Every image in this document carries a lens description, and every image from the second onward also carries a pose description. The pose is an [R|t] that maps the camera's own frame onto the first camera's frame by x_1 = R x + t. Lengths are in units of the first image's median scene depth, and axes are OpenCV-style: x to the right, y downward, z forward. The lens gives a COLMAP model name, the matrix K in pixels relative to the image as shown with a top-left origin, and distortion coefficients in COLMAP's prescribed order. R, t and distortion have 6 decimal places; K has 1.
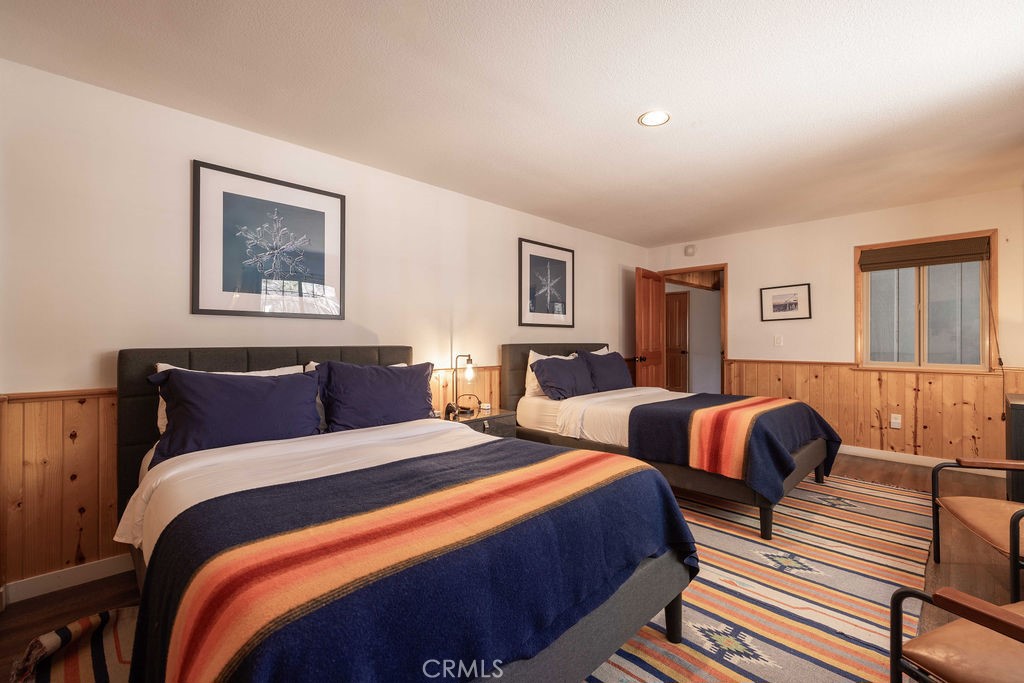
lens RADIAL K [[425.9, 0, 521.4], [0, 425.9, 338.6], [0, 0, 1]] dist [0.002684, 0.000263]
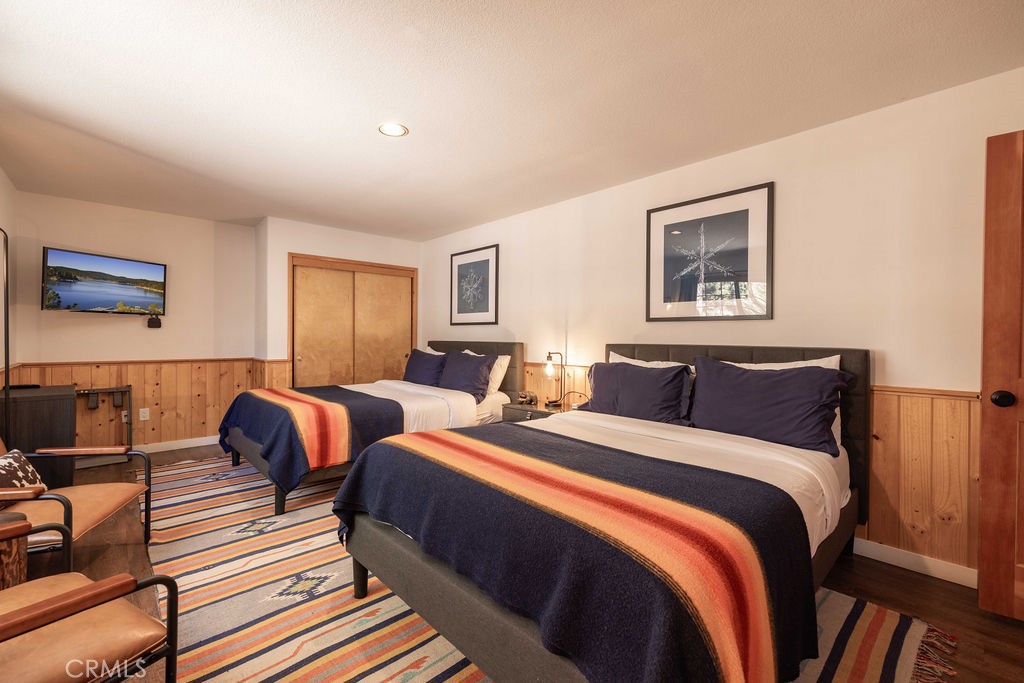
lens RADIAL K [[429.3, 0, 512.0], [0, 429.3, 341.5], [0, 0, 1]] dist [-0.000569, 0.000038]
pose [[-0.018069, 0.003910, -0.999829, 0.966047], [-0.011421, 0.999926, 0.004116, 0.007865], [0.999771, 0.011494, -0.018023, 0.927027]]
